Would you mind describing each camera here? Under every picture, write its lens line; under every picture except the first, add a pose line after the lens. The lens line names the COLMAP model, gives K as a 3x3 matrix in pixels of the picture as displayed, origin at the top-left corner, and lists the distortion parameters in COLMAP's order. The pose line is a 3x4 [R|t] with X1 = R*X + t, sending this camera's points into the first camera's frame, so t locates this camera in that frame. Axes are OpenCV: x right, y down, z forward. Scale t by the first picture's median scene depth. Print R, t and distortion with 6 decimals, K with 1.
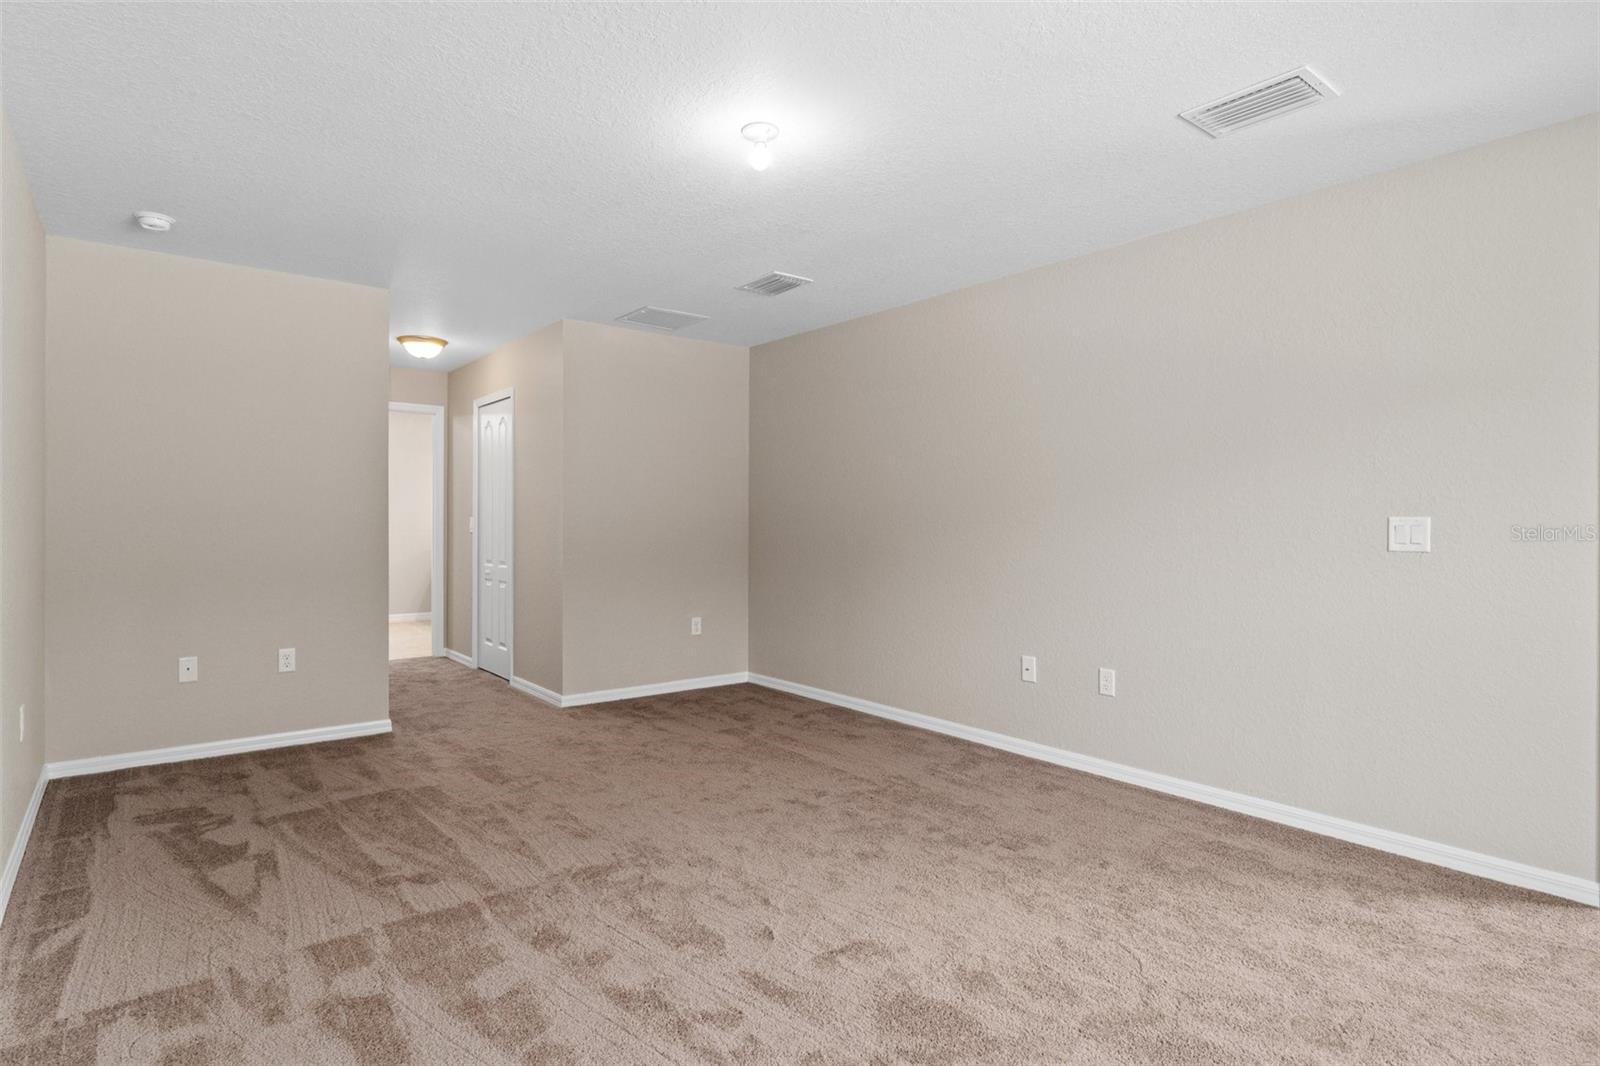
lens RADIAL K [[838.4, 0, 754.1], [0, 838.4, 517.9], [0, 0, 1]] dist [-0.004698, -0.001744]
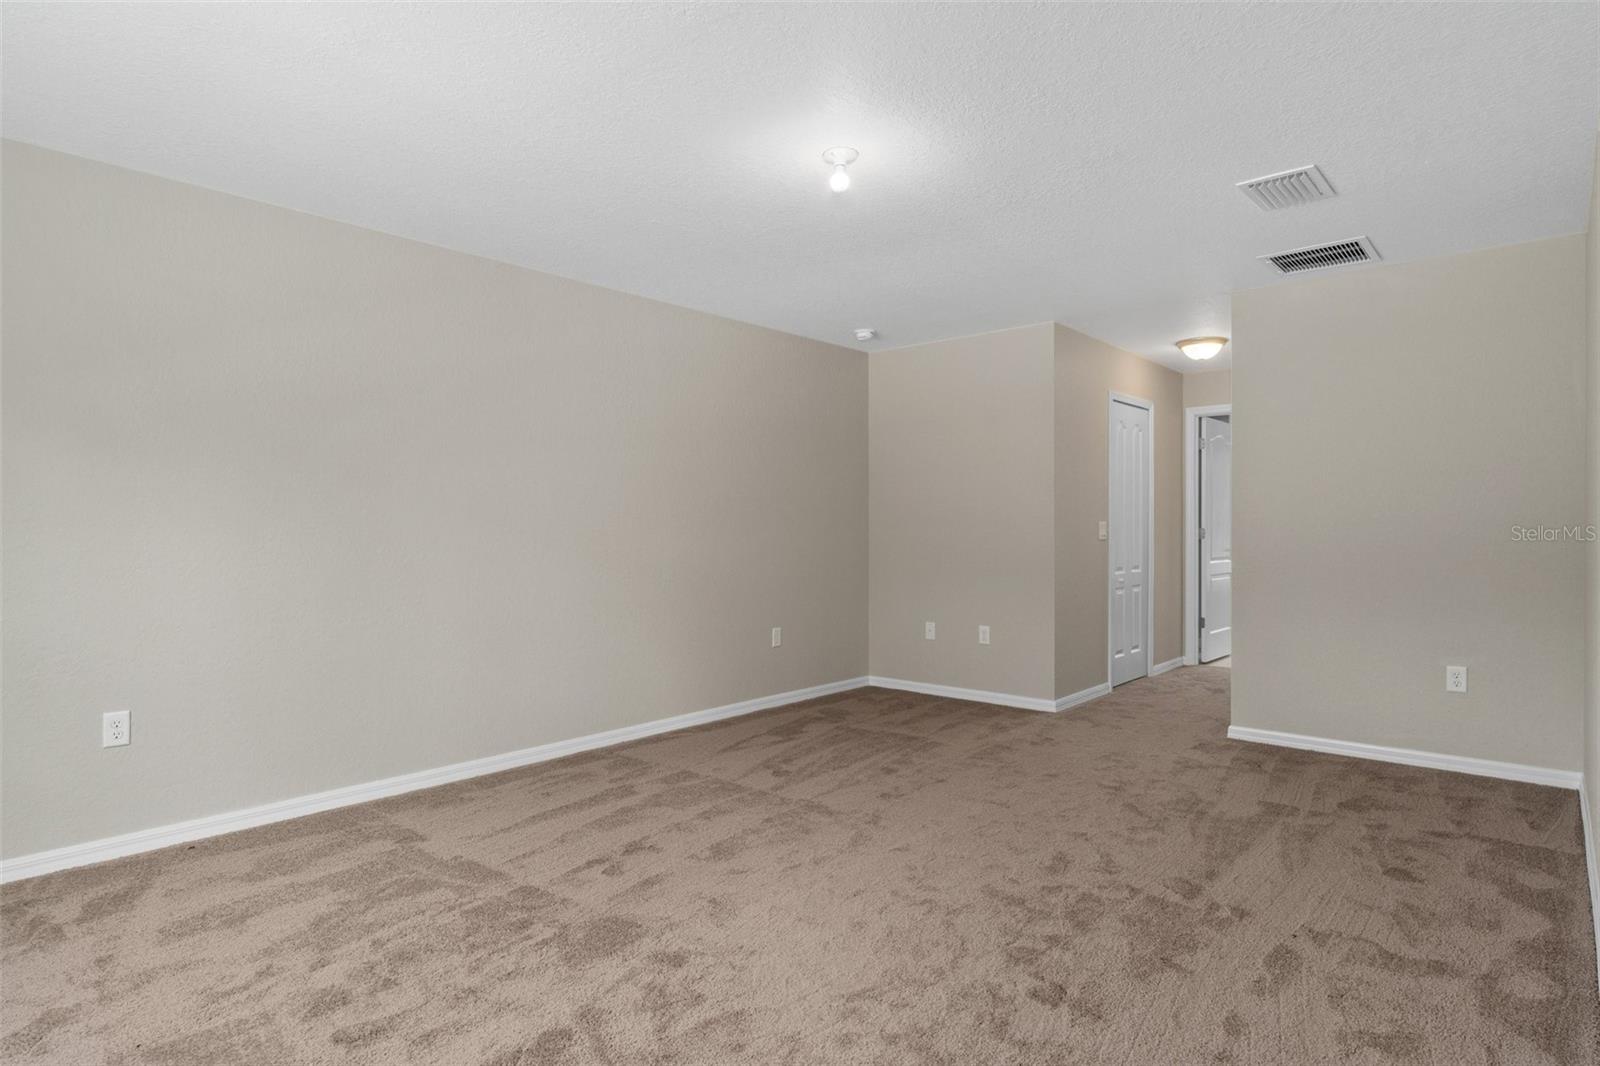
lens RADIAL K [[838.4, 0, 796.1], [0, 838.4, 534.7], [0, 0, 1]] dist [-0.004698, -0.001744]
pose [[0.199816, 0.004529, -0.979823, 0.956307], [0.011451, 0.999910, 0.006957, 0.004685], [0.979767, -0.012610, 0.199746, 0.678116]]
